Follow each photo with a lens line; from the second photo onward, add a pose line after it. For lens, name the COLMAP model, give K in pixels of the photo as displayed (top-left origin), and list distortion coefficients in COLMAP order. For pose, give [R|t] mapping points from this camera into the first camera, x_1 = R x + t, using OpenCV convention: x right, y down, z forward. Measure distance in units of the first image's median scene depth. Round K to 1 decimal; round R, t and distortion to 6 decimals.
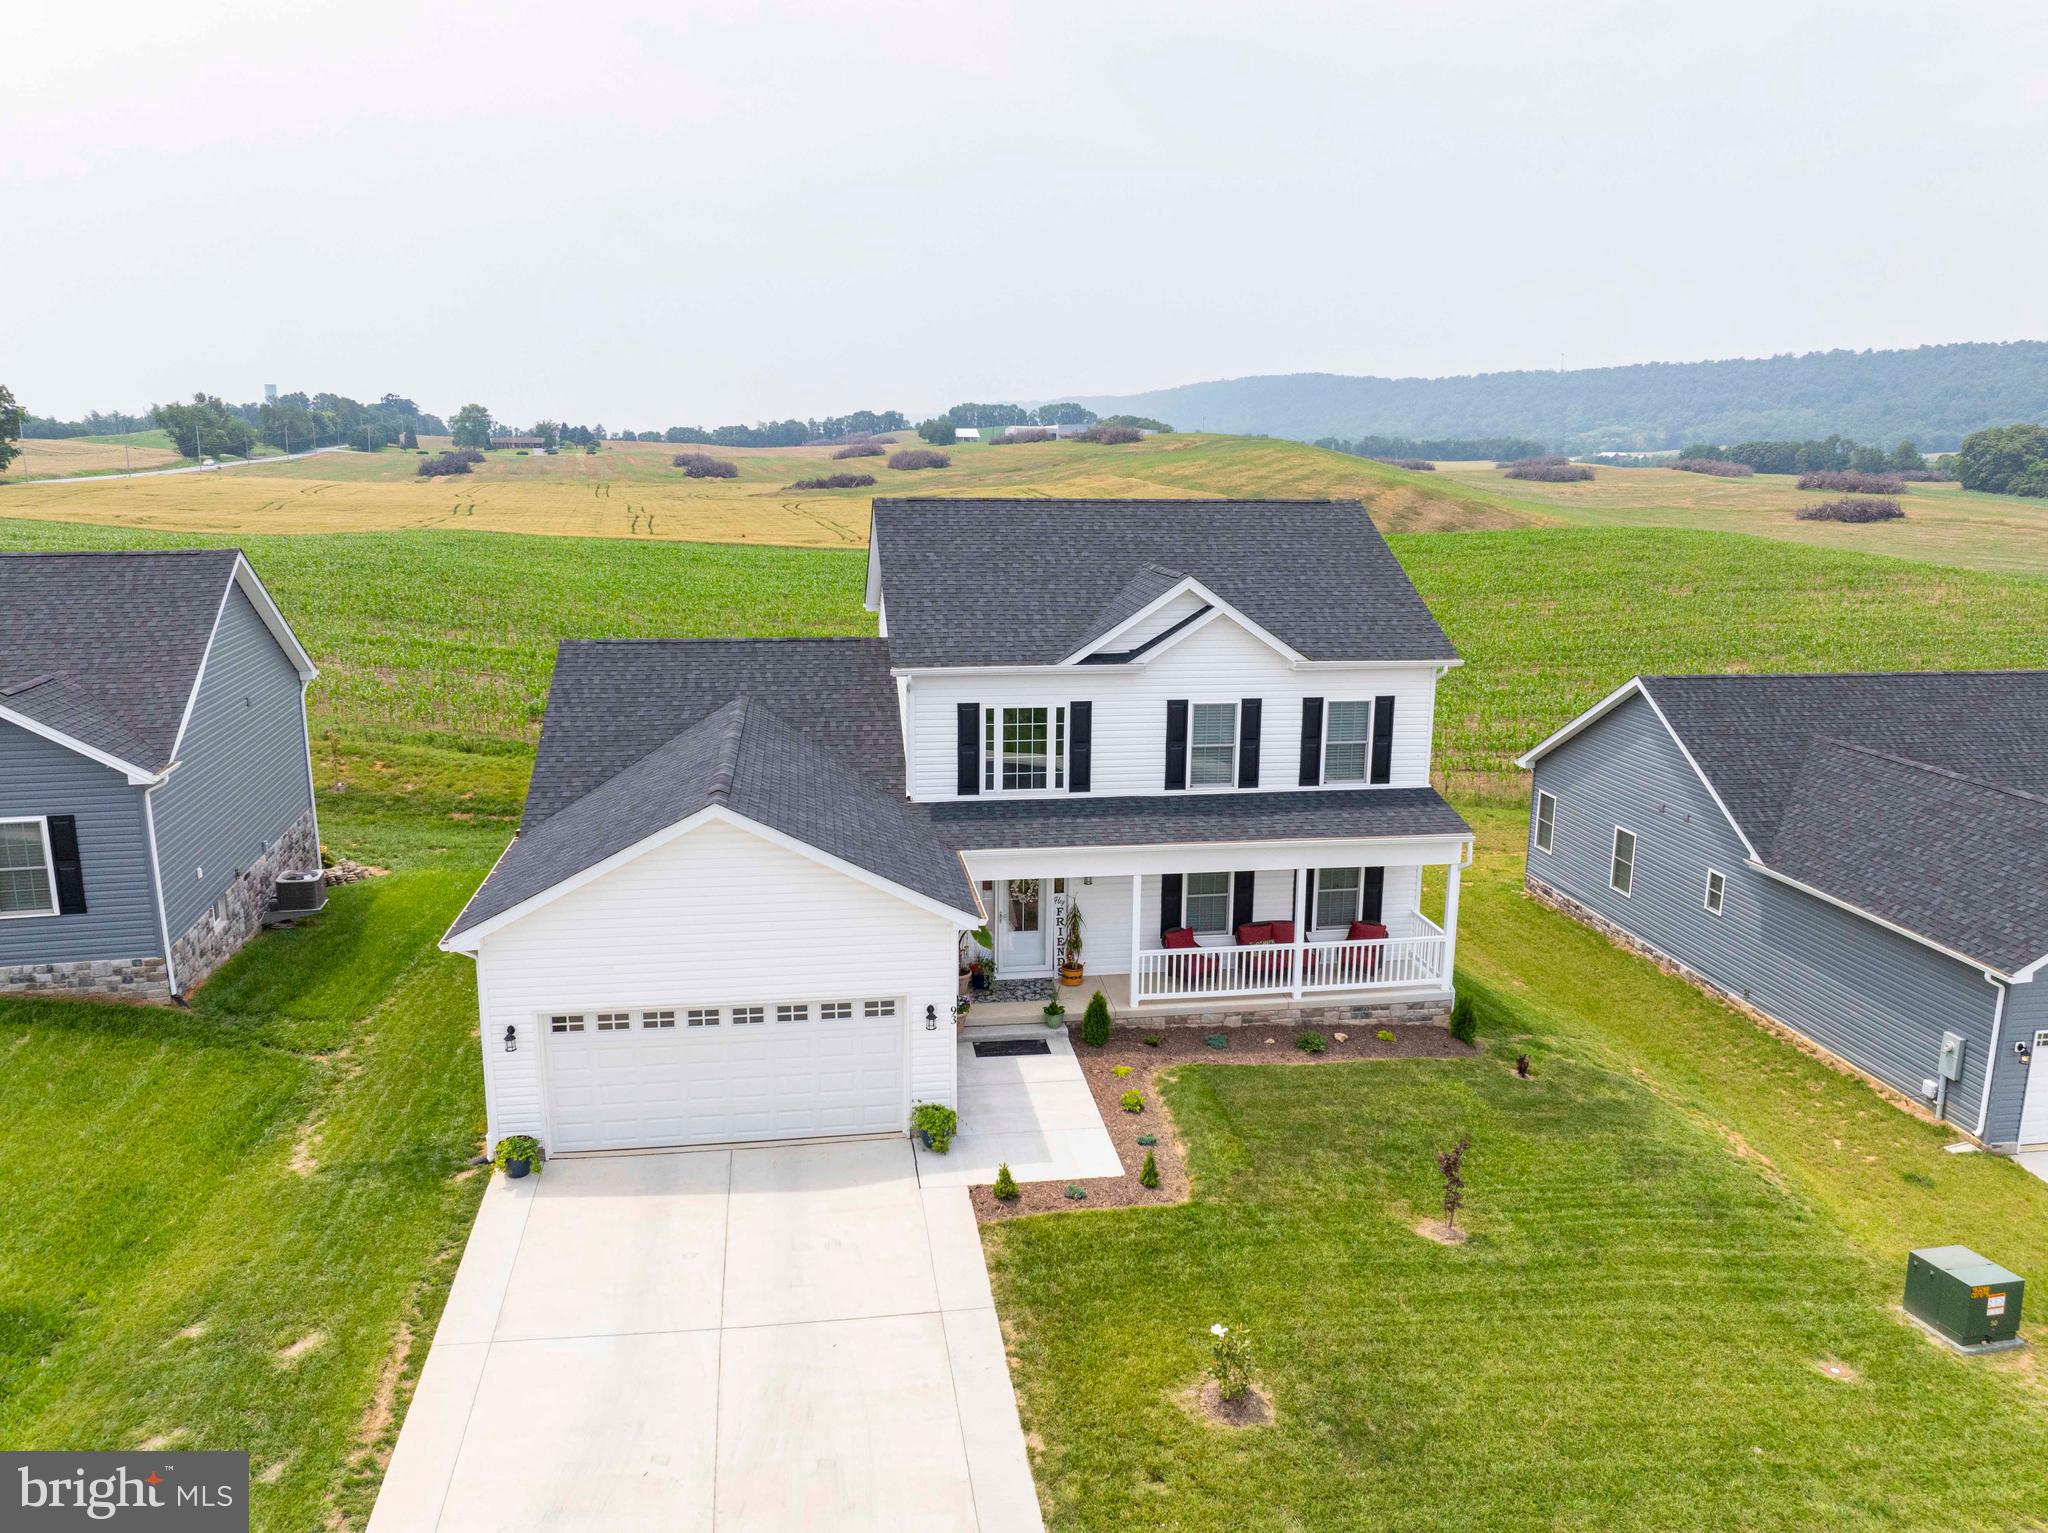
lens RADIAL K [[1443.0, 0, 1034.9], [0, 1443.0, 751.9], [0, 0, 1]] dist [-0.046751, 0.005878]
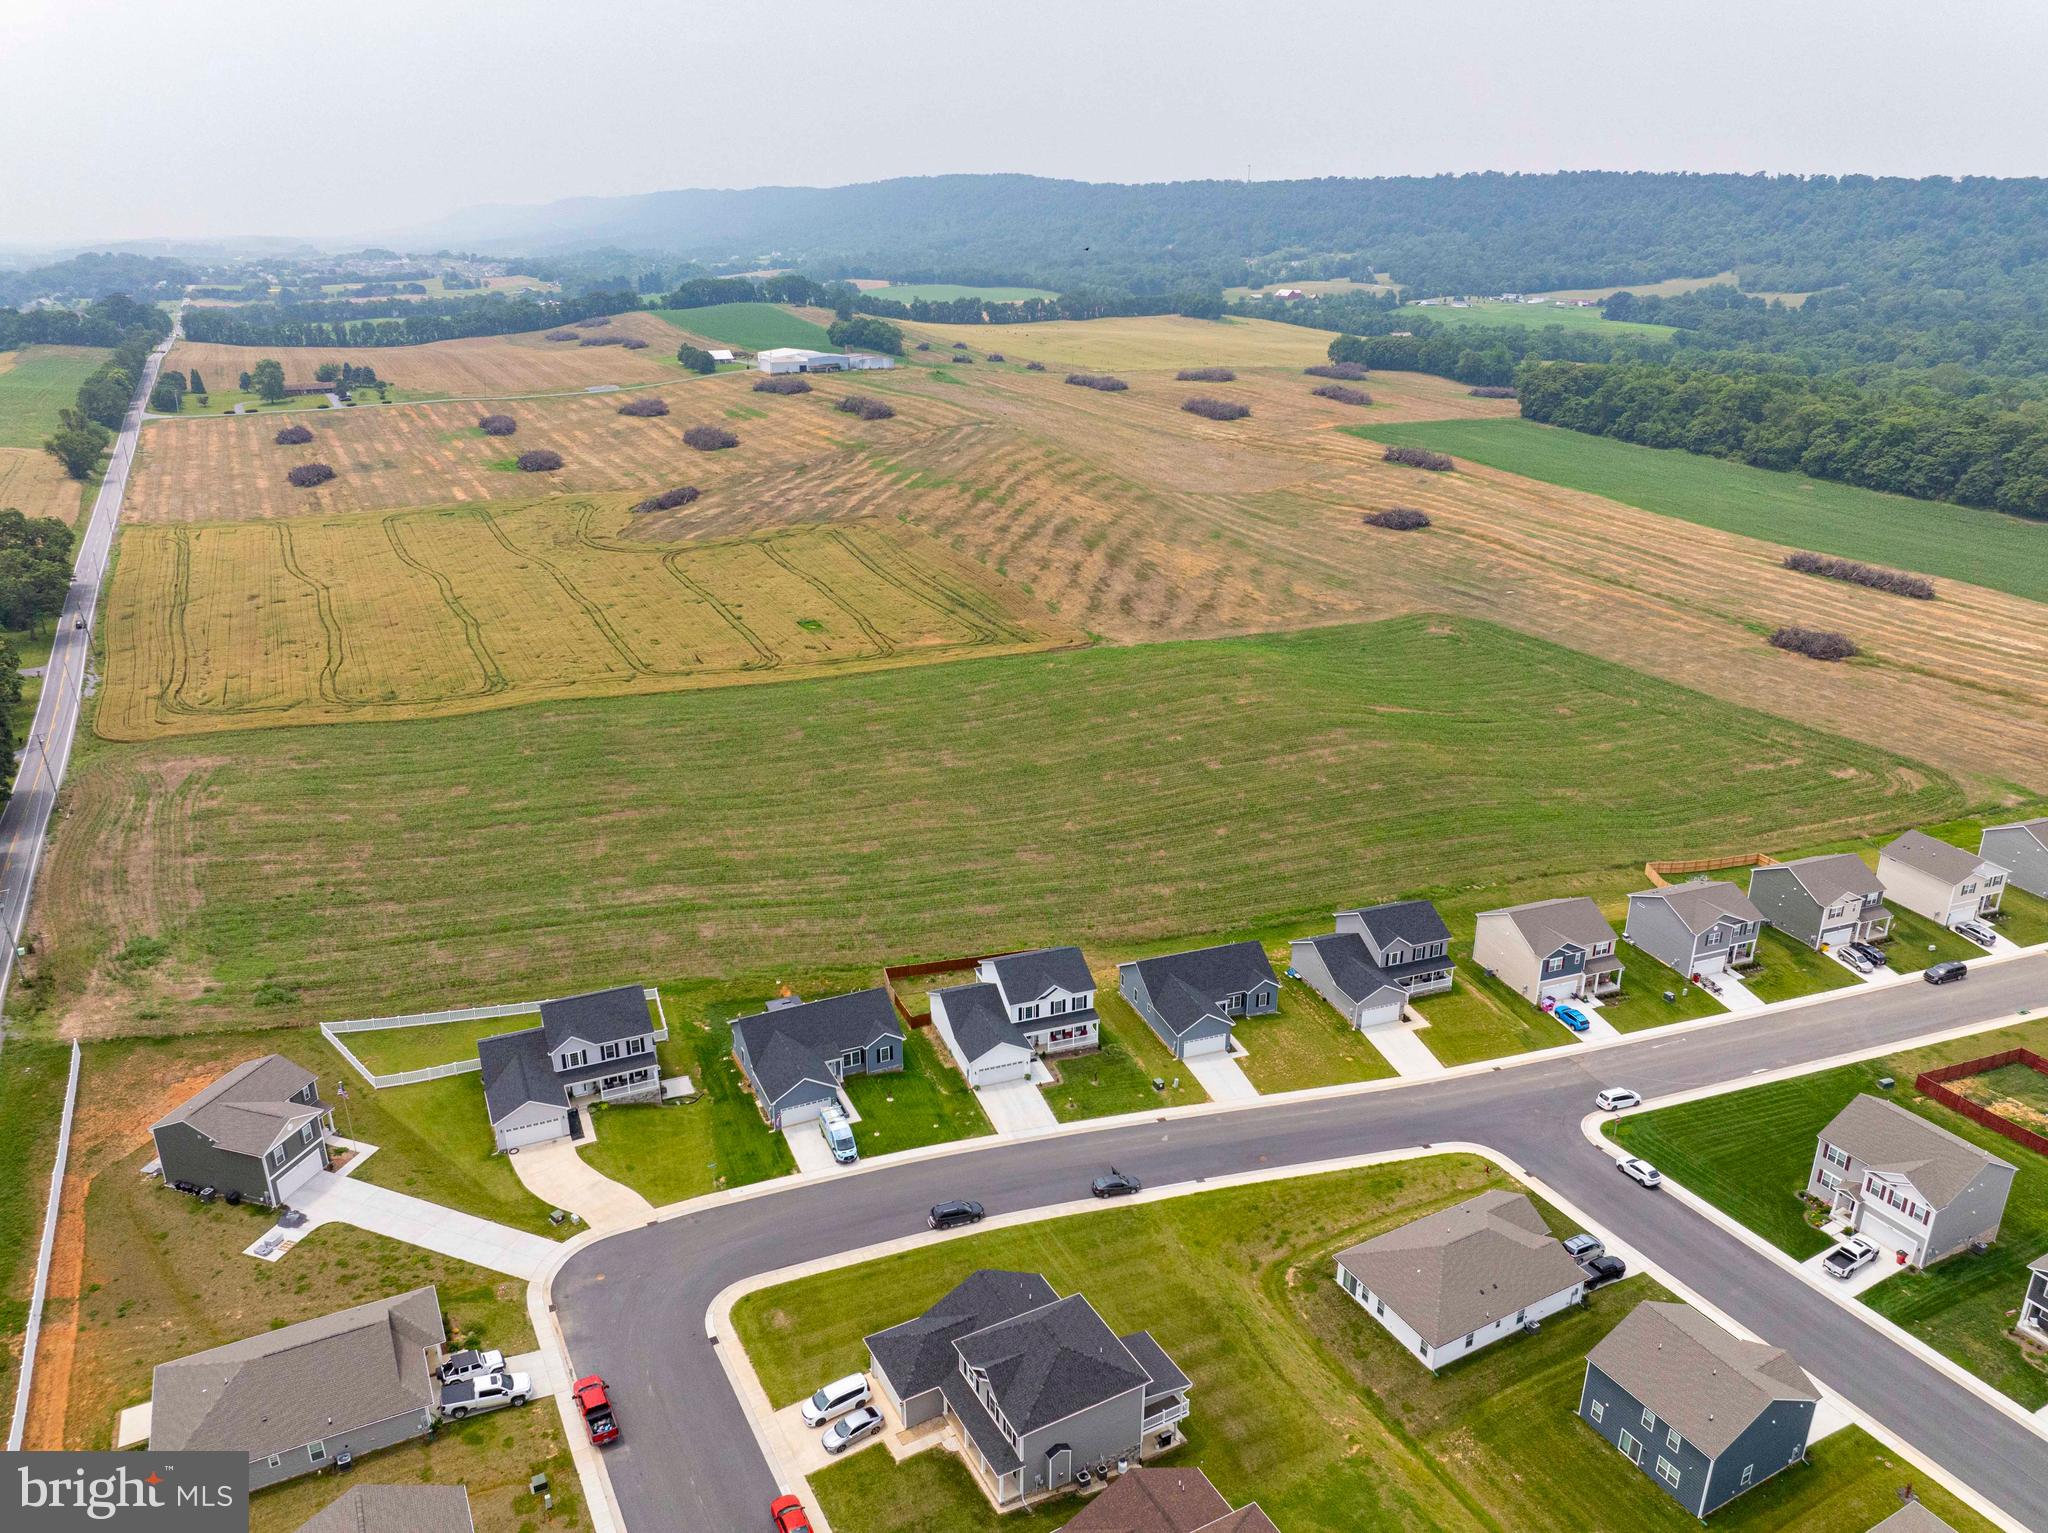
lens RADIAL K [[1418.9, 0, 1024.0], [0, 1418.9, 766.5], [0, 0, 1]] dist [-0.028905, 0.000665]
pose [[0.981433, -0.077351, 0.175518, -1.012660], [0.049241, 0.986018, 0.159198, -2.011606], [-0.185378, -0.147599, 0.971519, -4.750214]]
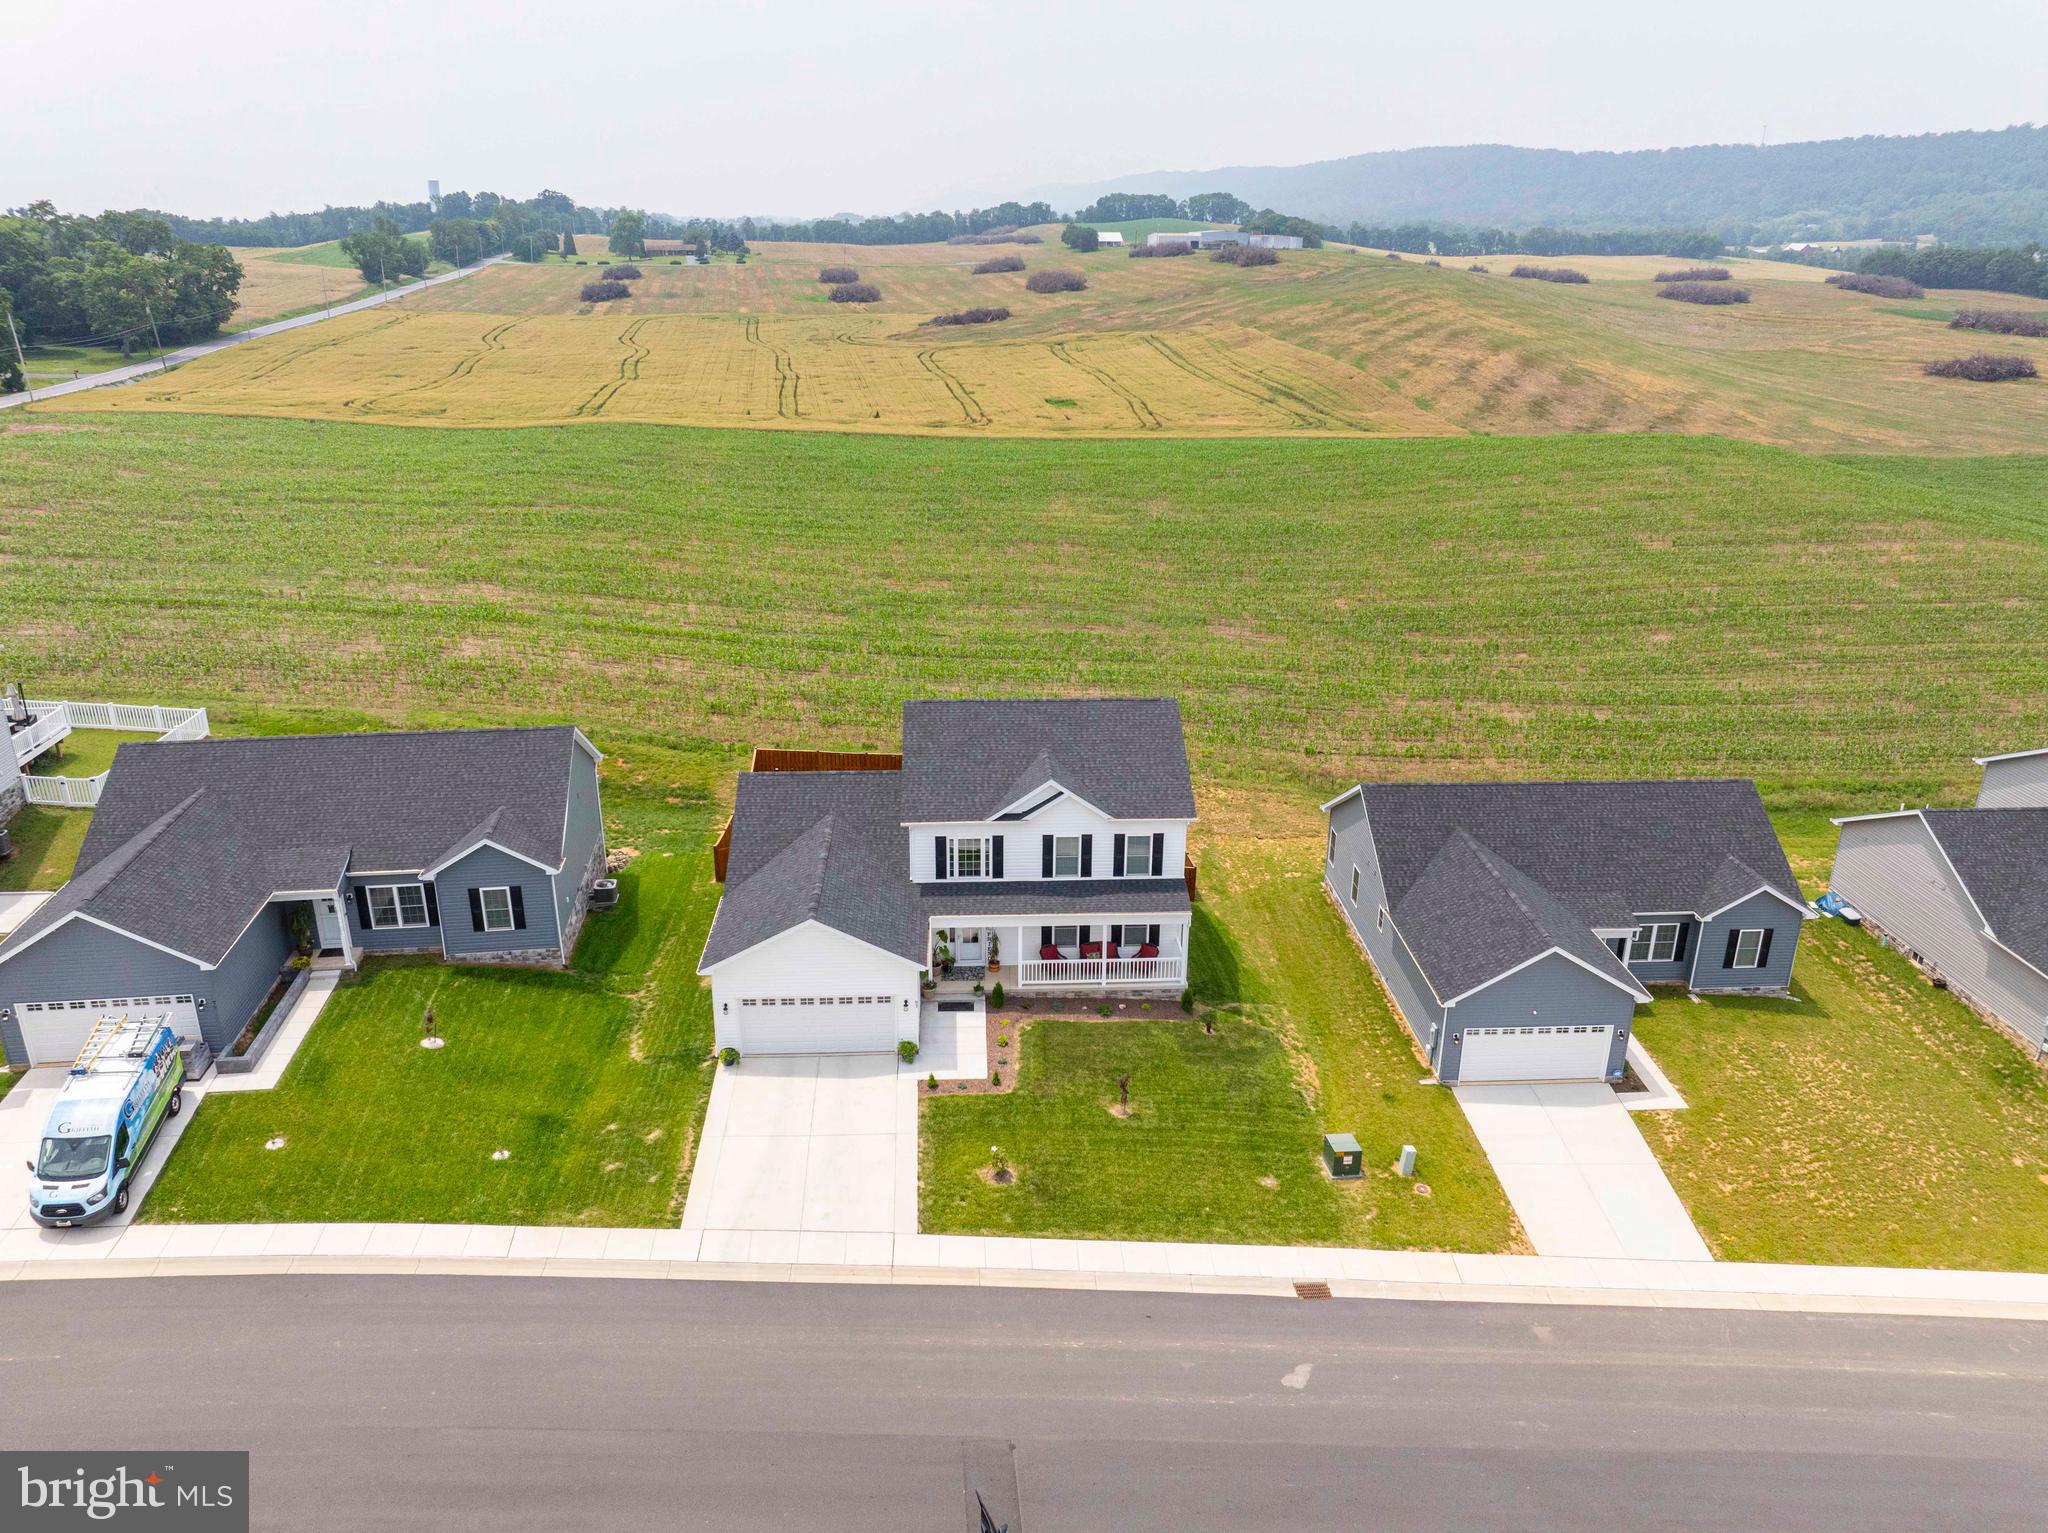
lens RADIAL K [[1443.0, 0, 1034.9], [0, 1443.0, 751.9], [0, 0, 1]] dist [-0.046751, 0.005878]
pose [[0.994670, 0.034769, -0.097071, 0.269444], [-0.020151, 0.988827, 0.147698, -0.439860], [0.101122, -0.144955, 0.984257, -0.923230]]
